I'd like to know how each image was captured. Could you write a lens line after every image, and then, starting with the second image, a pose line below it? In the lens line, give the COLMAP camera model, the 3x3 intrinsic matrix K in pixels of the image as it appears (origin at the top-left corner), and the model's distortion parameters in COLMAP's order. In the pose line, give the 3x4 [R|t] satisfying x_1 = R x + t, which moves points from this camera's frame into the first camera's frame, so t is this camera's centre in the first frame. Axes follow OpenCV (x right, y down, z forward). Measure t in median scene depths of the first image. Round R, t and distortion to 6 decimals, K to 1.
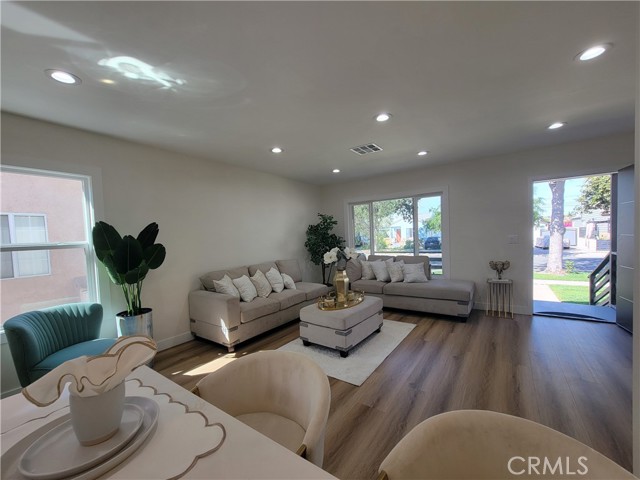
lens RADIAL K [[260.2, 0, 322.0], [0, 260.2, 248.3], [0, 0, 1]] dist [-0.002629, 0.000660]
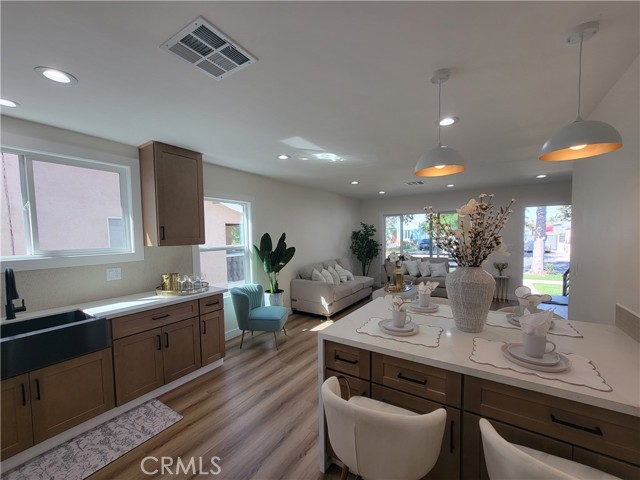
lens RADIAL K [[262.2, 0, 321.2], [0, 262.2, 247.7], [0, 0, 1]] dist [-0.001732, 0.000170]
pose [[0.998880, 0.022470, 0.041641, -0.356429], [-0.022713, 0.999728, 0.005350, -0.017865], [-0.041509, -0.006290, 0.999118, -0.385926]]
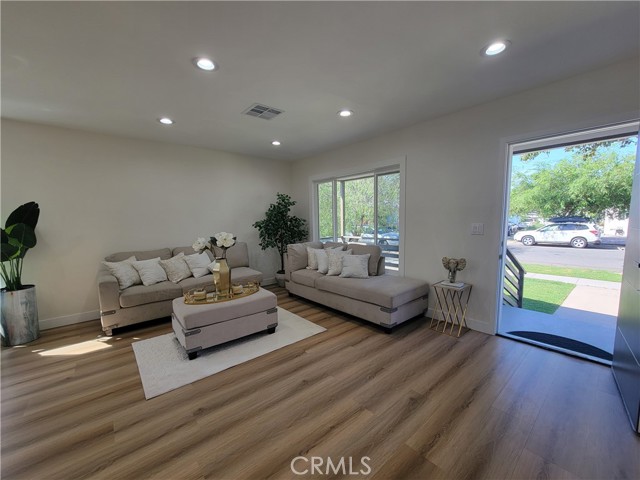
lens RADIAL K [[260.2, 0, 322.0], [0, 260.2, 248.3], [0, 0, 1]] dist [-0.002629, 0.000660]
pose [[0.970327, 0.049138, -0.236749, 0.496743], [-0.031218, 0.996397, 0.078856, -0.025063], [0.239771, -0.069126, 0.968365, 0.201634]]
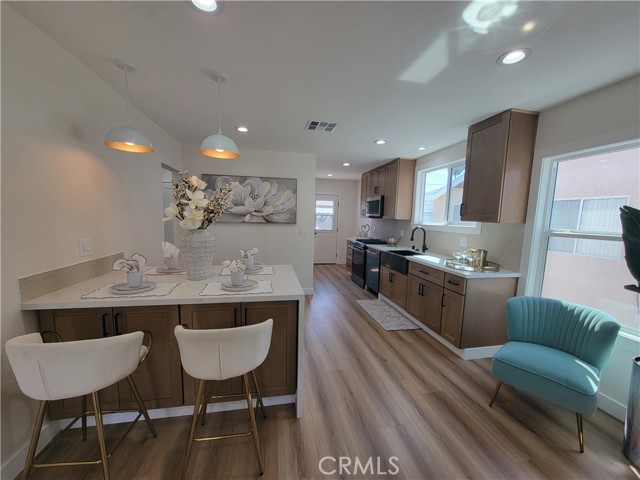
lens RADIAL K [[262.2, 0, 321.2], [0, 262.2, 247.7], [0, 0, 1]] dist [-0.001732, 0.000170]
pose [[-0.688107, 0.107294, -0.717633, 0.101335], [-0.033168, 0.983323, 0.178820, -0.056324], [0.724851, 0.146850, -0.673072, 0.542517]]
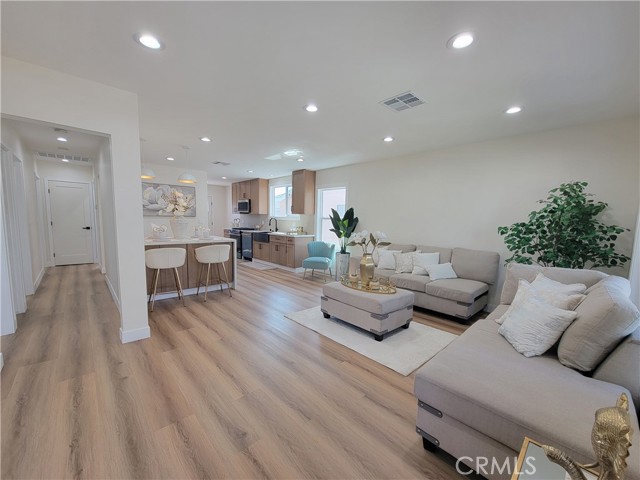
lens RADIAL K [[260.2, 0, 322.0], [0, 260.2, 248.3], [0, 0, 1]] dist [-0.002629, 0.000660]
pose [[-0.202476, 0.144532, -0.968563, 0.873498], [-0.060318, 0.985330, 0.159643, -0.069534], [0.977428, 0.090746, -0.190788, 0.841462]]
